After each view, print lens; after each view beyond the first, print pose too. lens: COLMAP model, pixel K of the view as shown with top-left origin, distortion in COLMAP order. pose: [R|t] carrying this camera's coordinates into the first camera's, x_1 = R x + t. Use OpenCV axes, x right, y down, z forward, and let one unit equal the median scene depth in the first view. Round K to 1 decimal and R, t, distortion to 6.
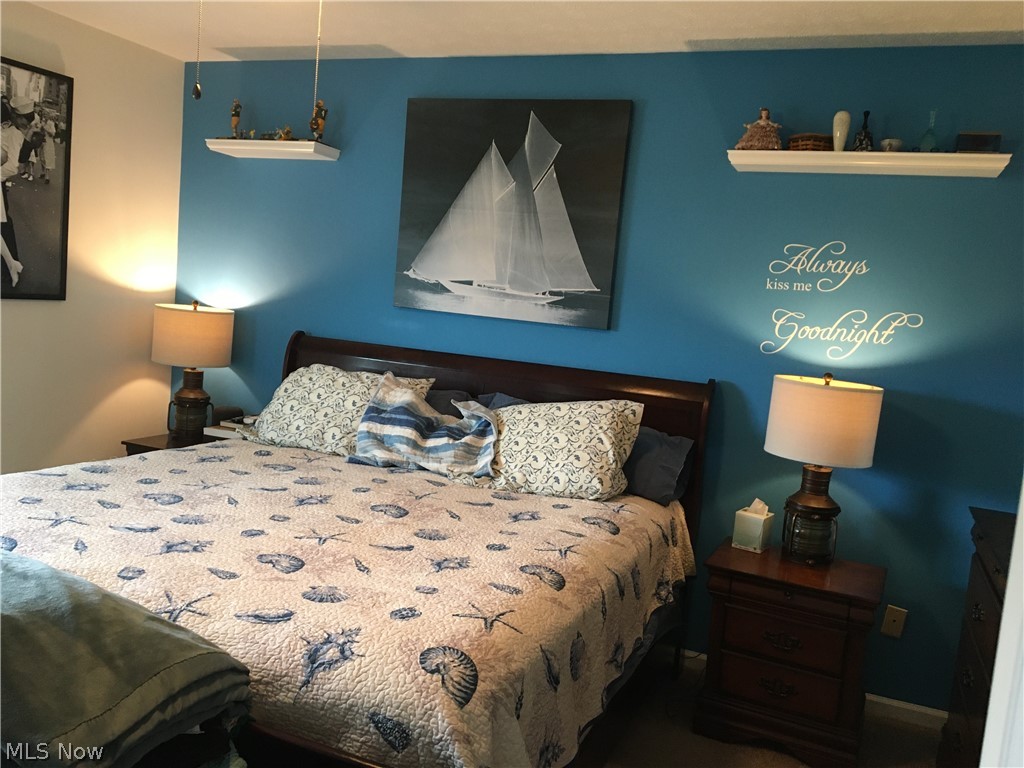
lens RADIAL K [[858.0, 0, 520.2], [0, 858.0, 385.3], [0, 0, 1]] dist [0.072155, -0.119371]
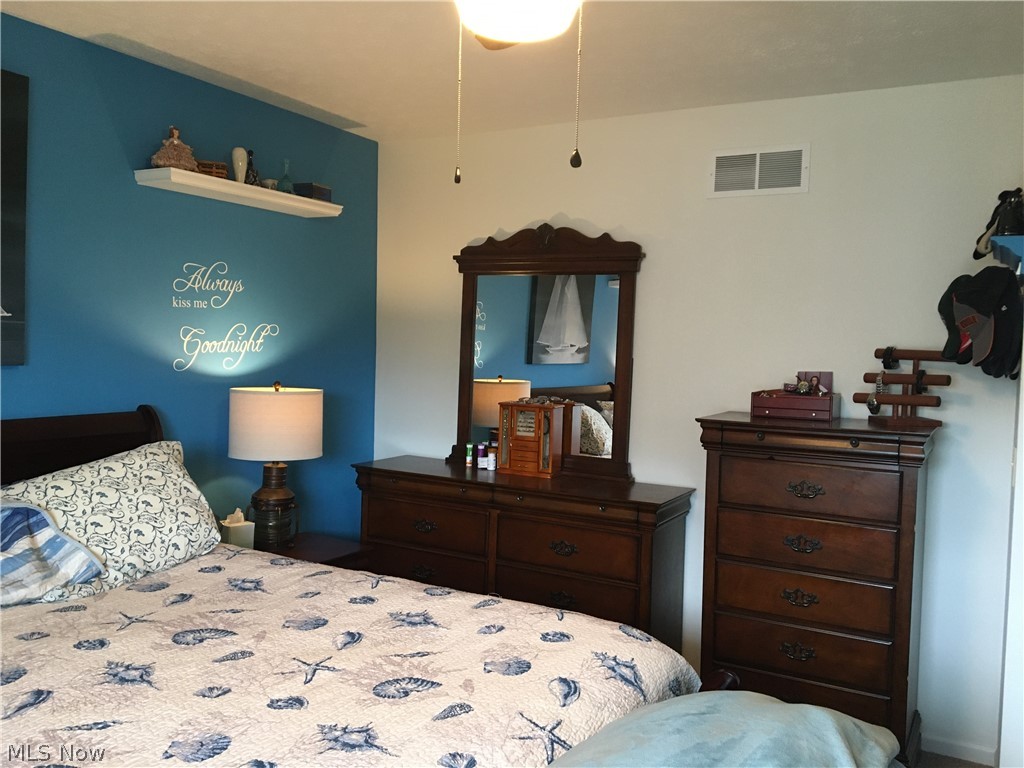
lens RADIAL K [[858.0, 0, 519.7], [0, 858.0, 375.2], [0, 0, 1]] dist [0.072155, -0.119371]
pose [[0.120883, -0.122659, 0.985059, -0.741601], [0.088307, 0.989731, 0.112404, -0.124510], [-0.988731, 0.073400, 0.130473, 0.540639]]
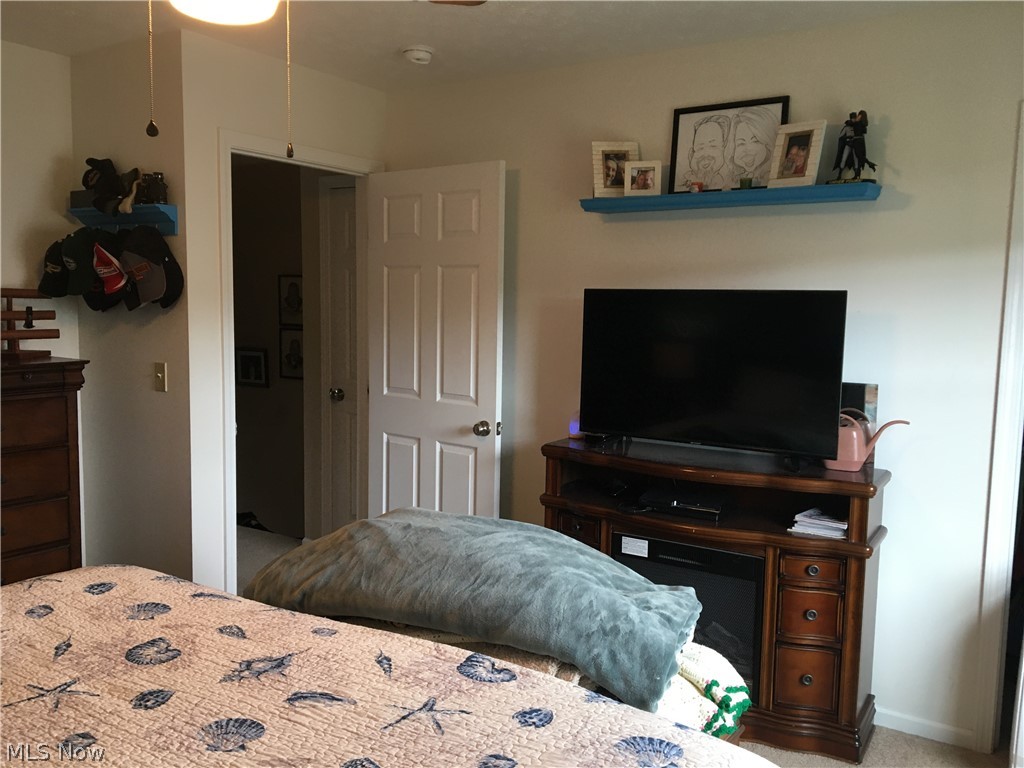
lens RADIAL K [[858.0, 0, 507.4], [0, 858.0, 385.5], [0, 0, 1]] dist [0.072155, -0.119371]
pose [[-0.973277, -0.129023, 0.189962, -0.517012], [-0.085332, 0.971204, 0.222445, -0.180694], [-0.213192, 0.200290, -0.956260, 1.185940]]
